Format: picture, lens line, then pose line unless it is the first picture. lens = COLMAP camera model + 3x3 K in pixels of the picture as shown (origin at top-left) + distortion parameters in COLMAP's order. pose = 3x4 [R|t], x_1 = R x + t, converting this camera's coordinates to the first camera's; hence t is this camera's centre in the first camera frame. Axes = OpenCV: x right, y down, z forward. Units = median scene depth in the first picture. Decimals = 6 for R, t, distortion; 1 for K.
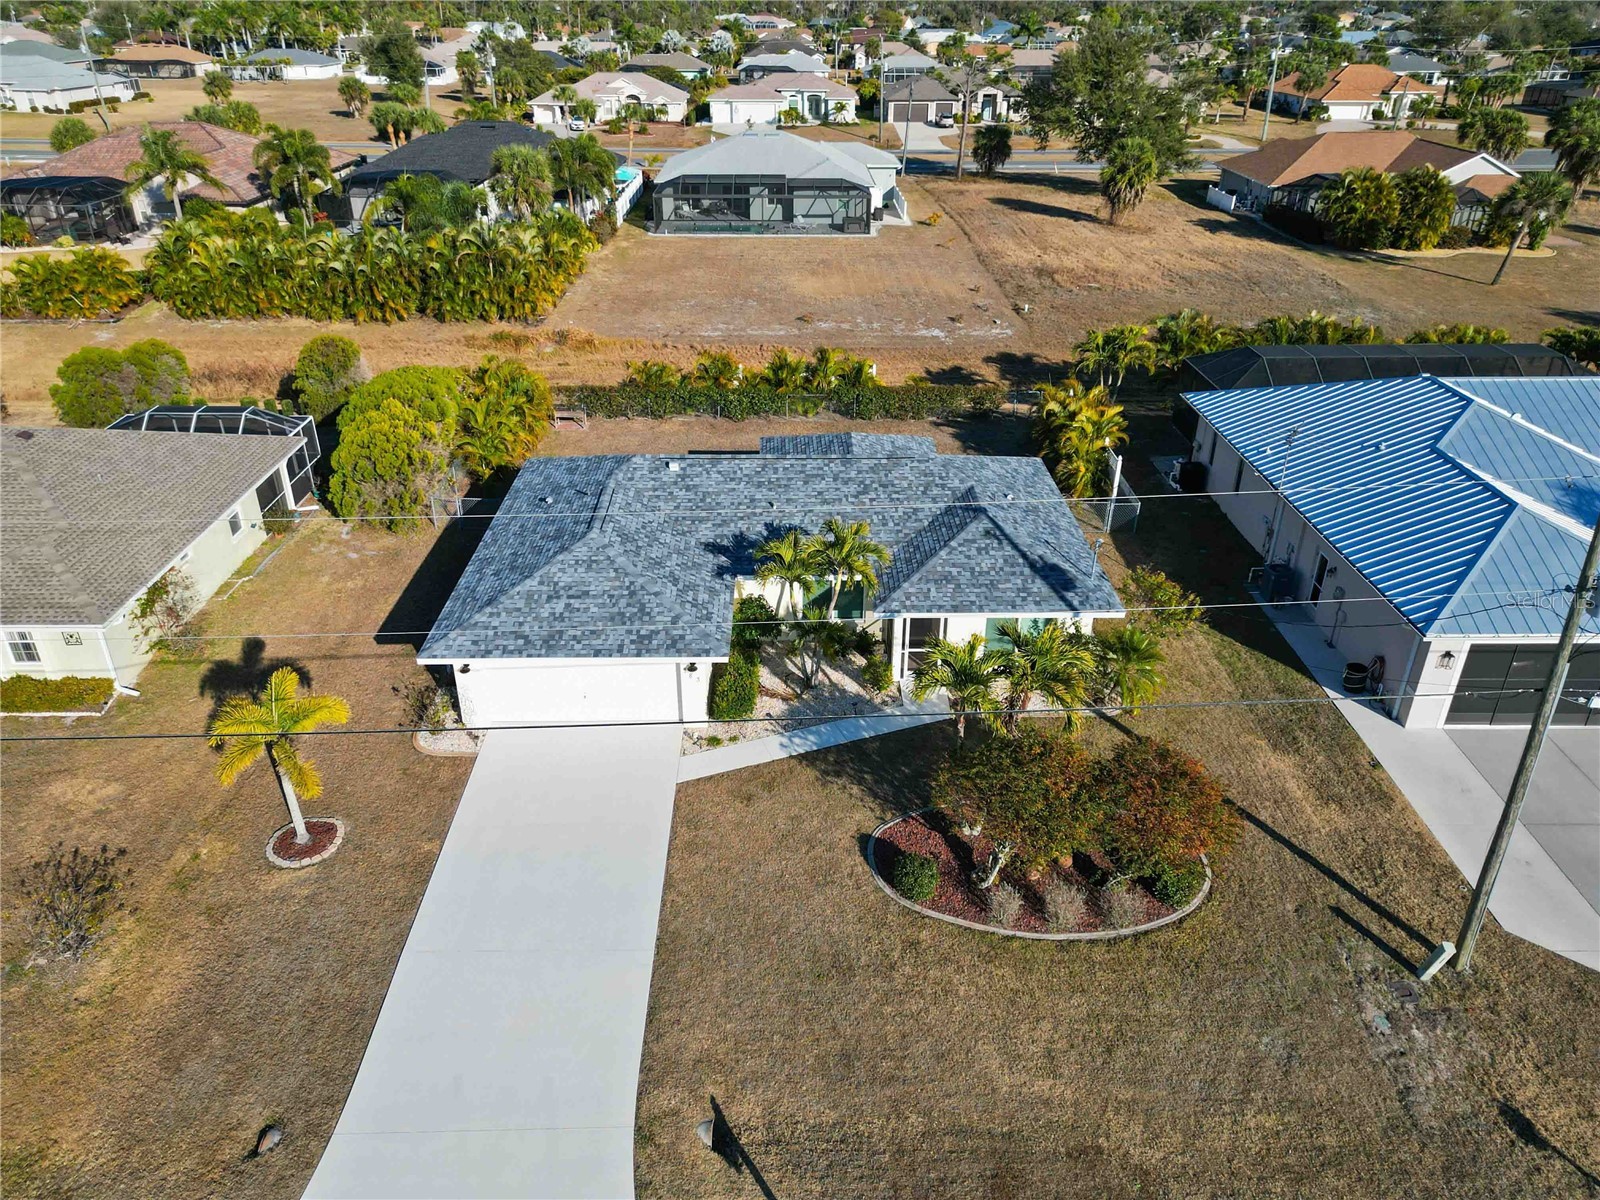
lens RADIAL K [[1128.5, 0, 800.0], [0, 1128.5, 600.0], [0, 0, 1]] dist [0.063389, -0.053798]
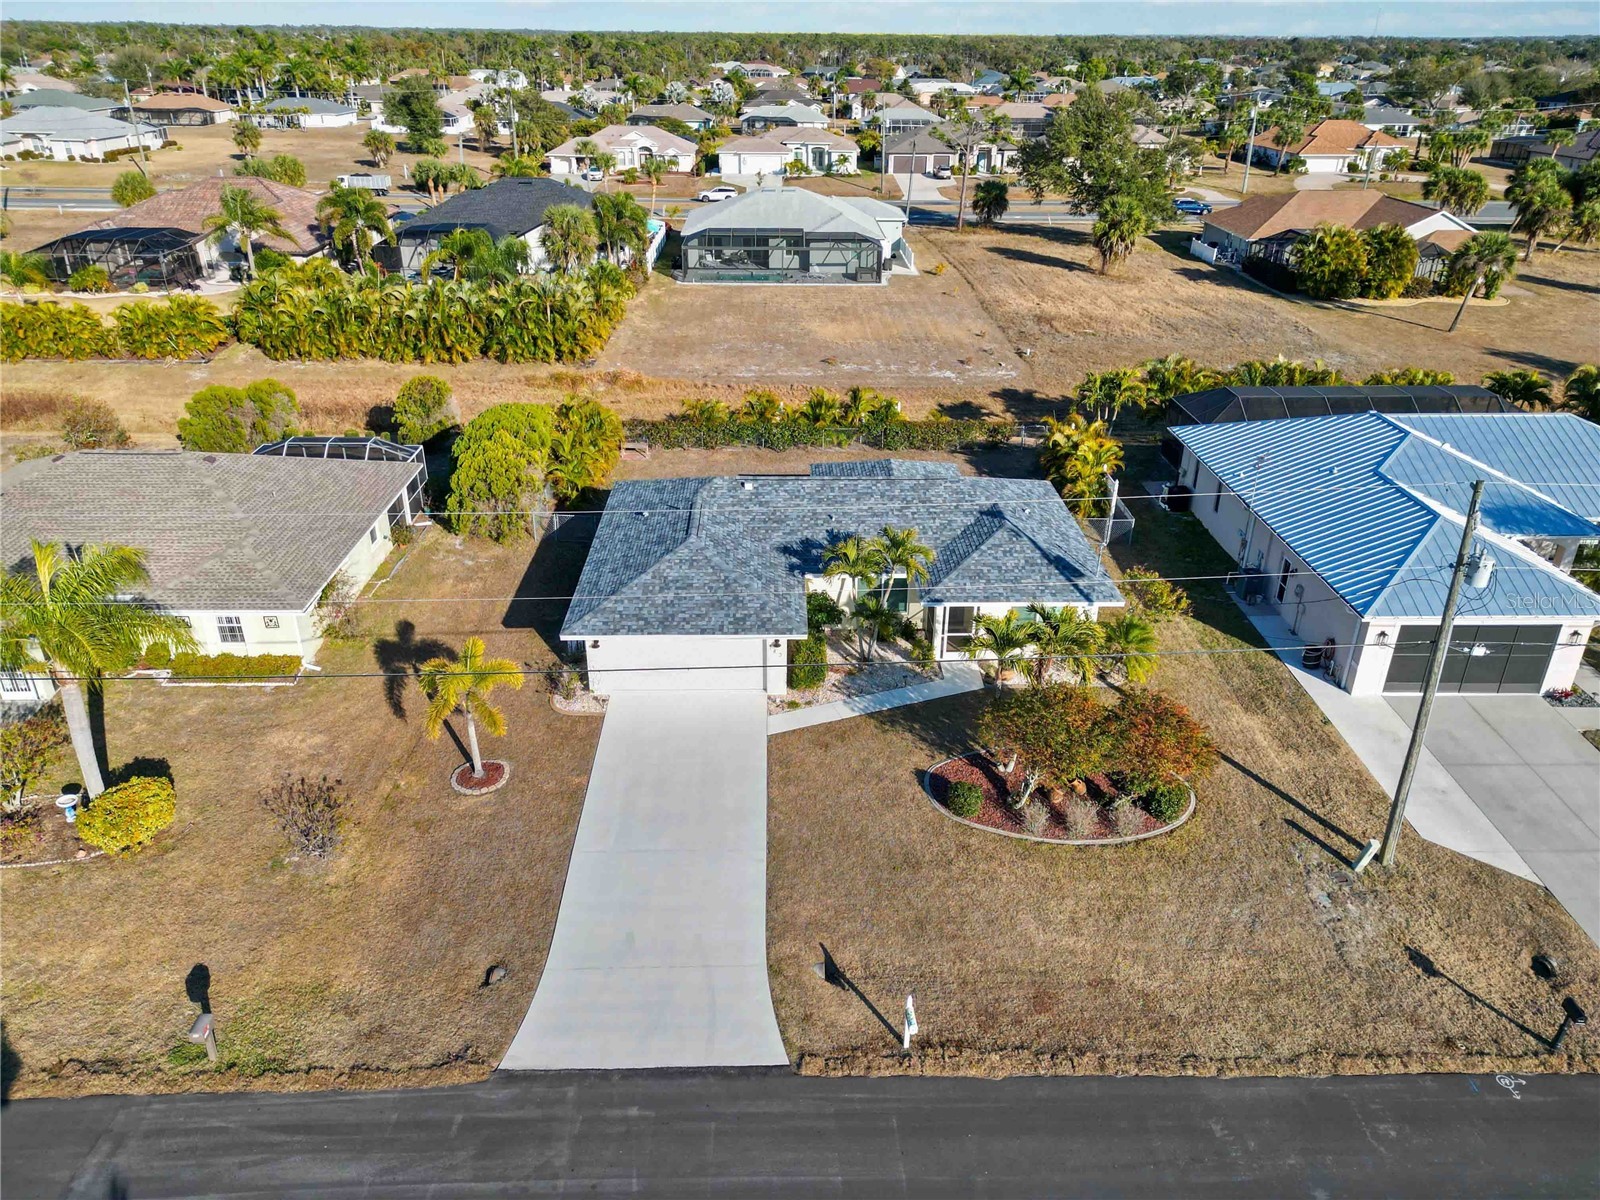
lens RADIAL K [[1135.4, 0, 800.0], [0, 1135.4, 600.0], [0, 0, 1]] dist [0.076745, -0.073955]
pose [[0.999953, 0.000436, 0.009681, -0.069724], [-0.000117, 0.999457, -0.032959, 0.044253], [-0.009690, 0.032956, 0.999410, -0.212286]]
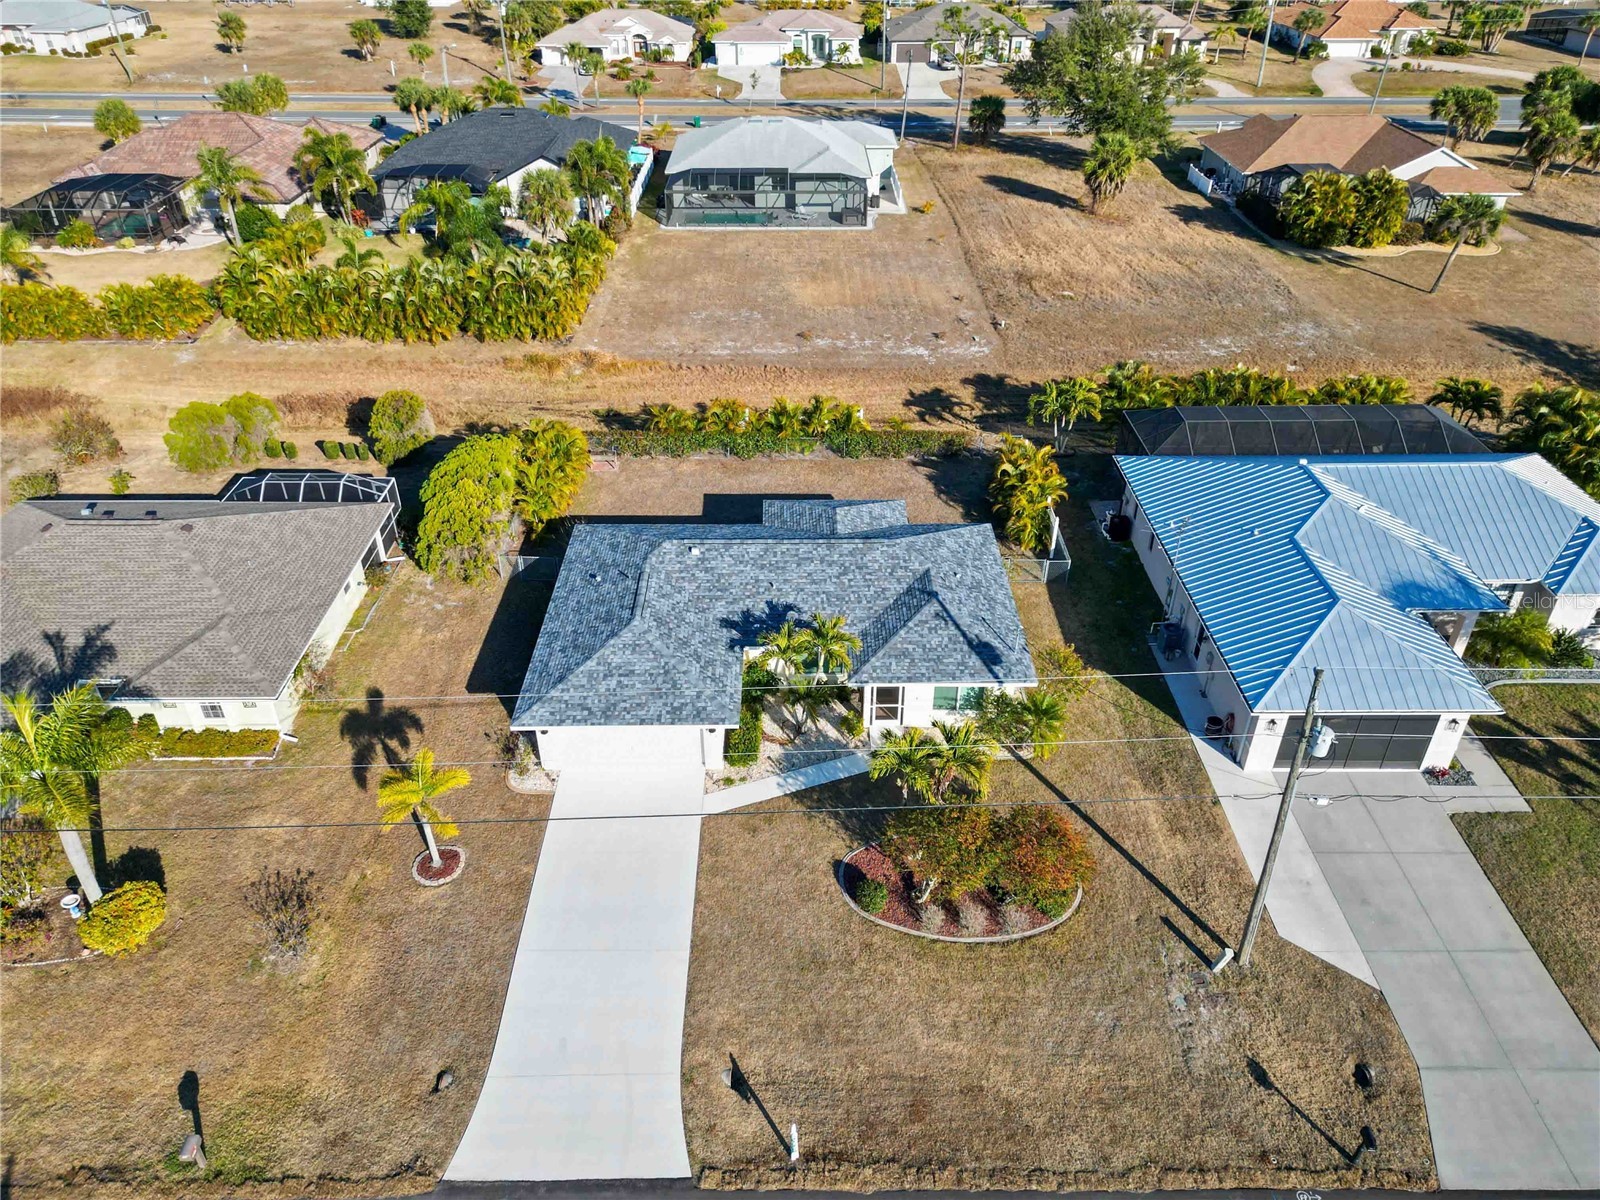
lens RADIAL K [[1128.5, 0, 800.0], [0, 1128.5, 600.0], [0, 0, 1]] dist [0.063389, -0.053798]
pose [[0.999979, 0.000612, -0.006508, 0.015228], [0.000002, 0.995589, 0.093817, -0.186653], [0.006536, -0.093815, 0.995568, -0.275345]]
